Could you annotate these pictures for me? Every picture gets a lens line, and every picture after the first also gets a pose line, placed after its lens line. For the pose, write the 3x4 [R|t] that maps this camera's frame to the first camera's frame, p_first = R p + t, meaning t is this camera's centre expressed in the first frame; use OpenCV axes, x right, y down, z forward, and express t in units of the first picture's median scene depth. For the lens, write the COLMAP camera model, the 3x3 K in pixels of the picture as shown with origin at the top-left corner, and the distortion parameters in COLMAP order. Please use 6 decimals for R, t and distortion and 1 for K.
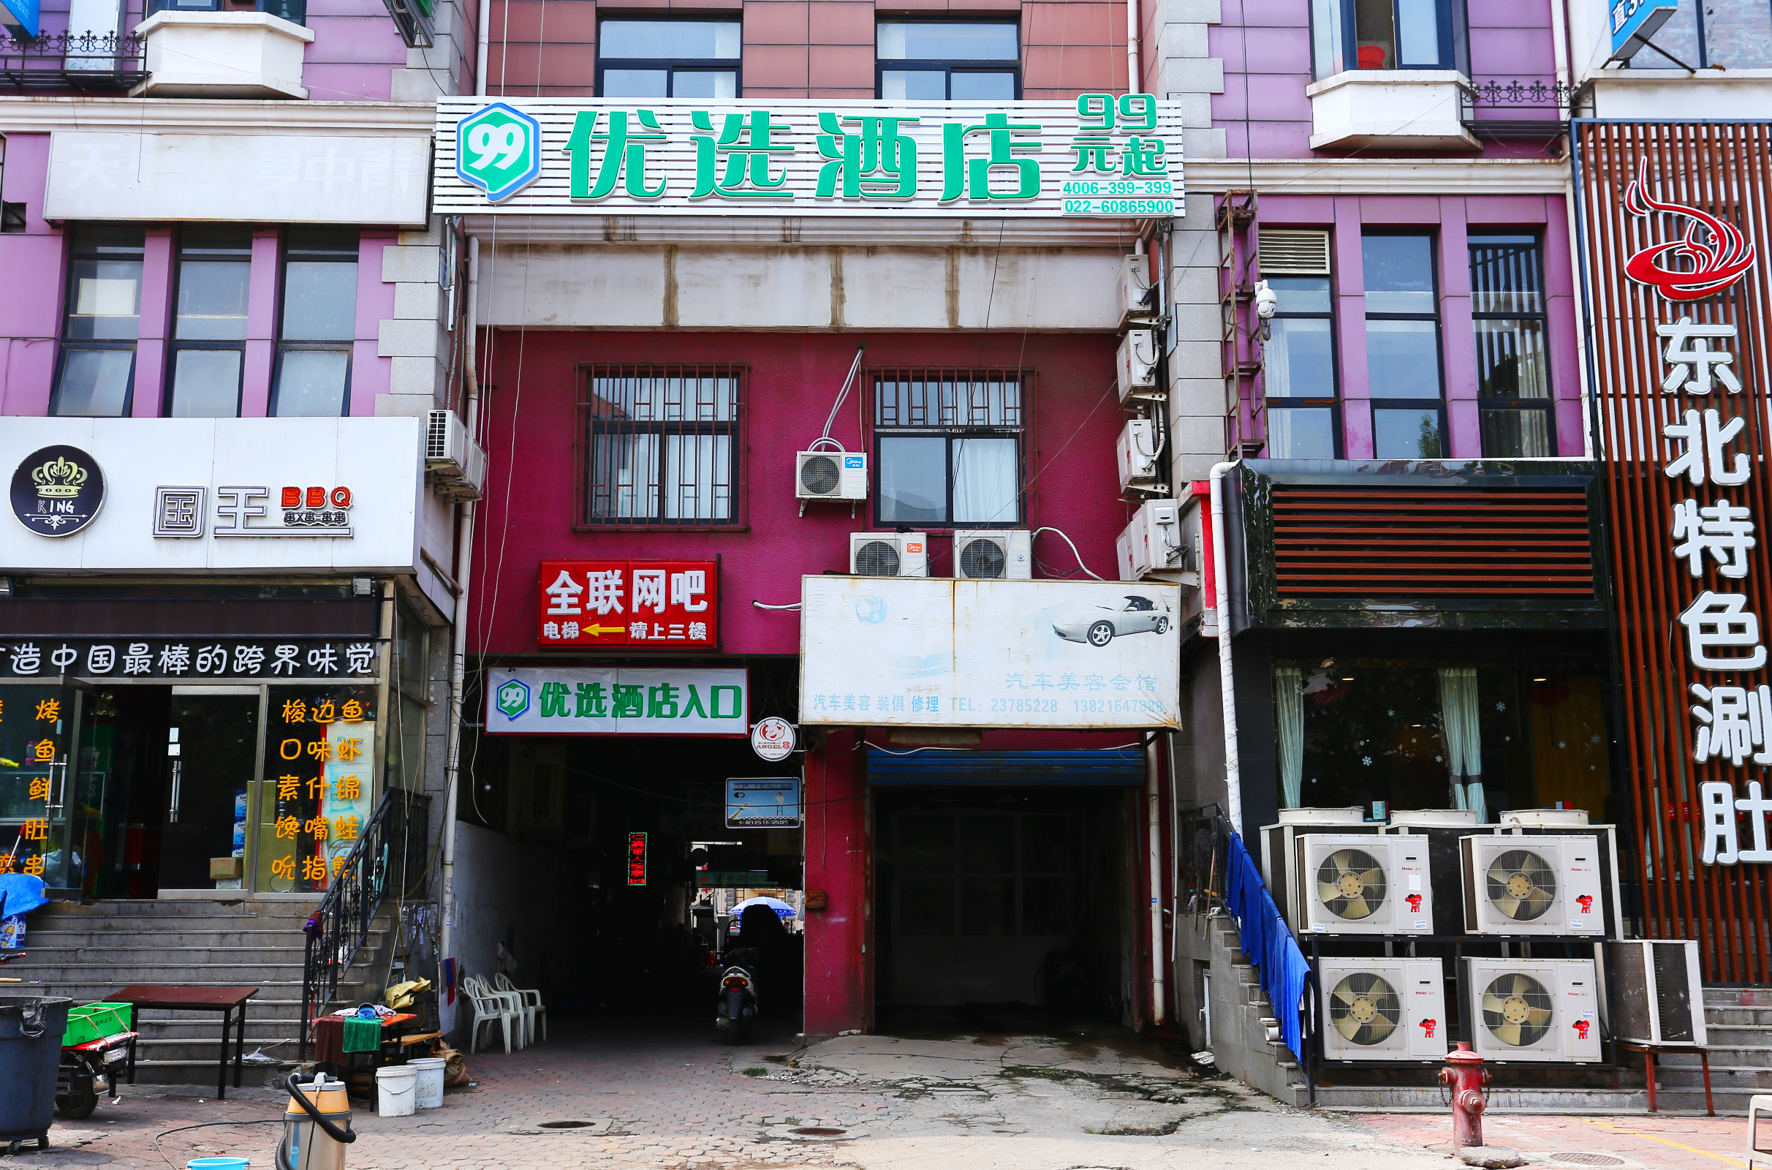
lens RADIAL K [[1778.4, 0, 886.0], [0, 1778.4, 585.0], [0, 0, 1]] dist [0.000238, 0.035199]
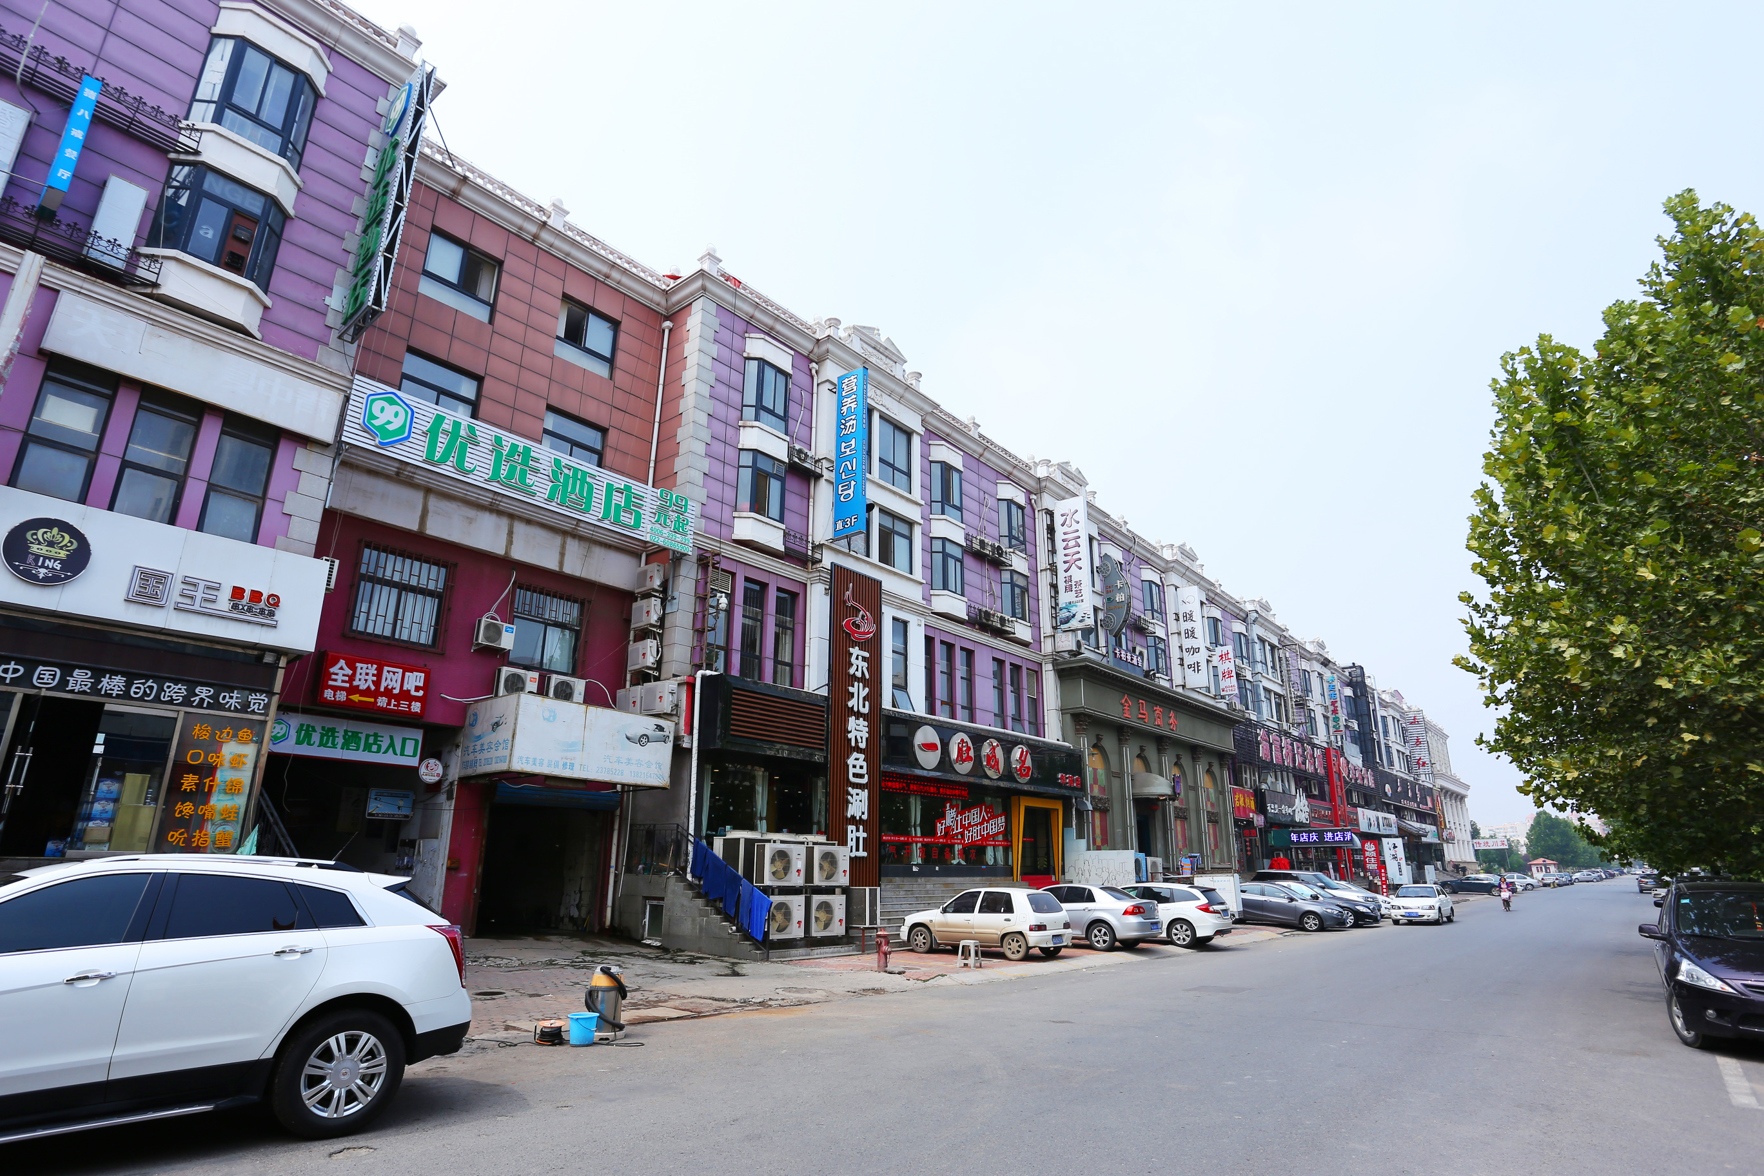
lens RADIAL K [[907.7, 0, 882.0], [0, 907.7, 588.0], [0, 0, 1]] dist [-0.066963, 0.034515]
pose [[0.647255, 0.231568, 0.726248, -0.502680], [-0.148110, 0.972788, -0.178178, 0.000150], [-0.747746, 0.007762, 0.663940, 0.064800]]
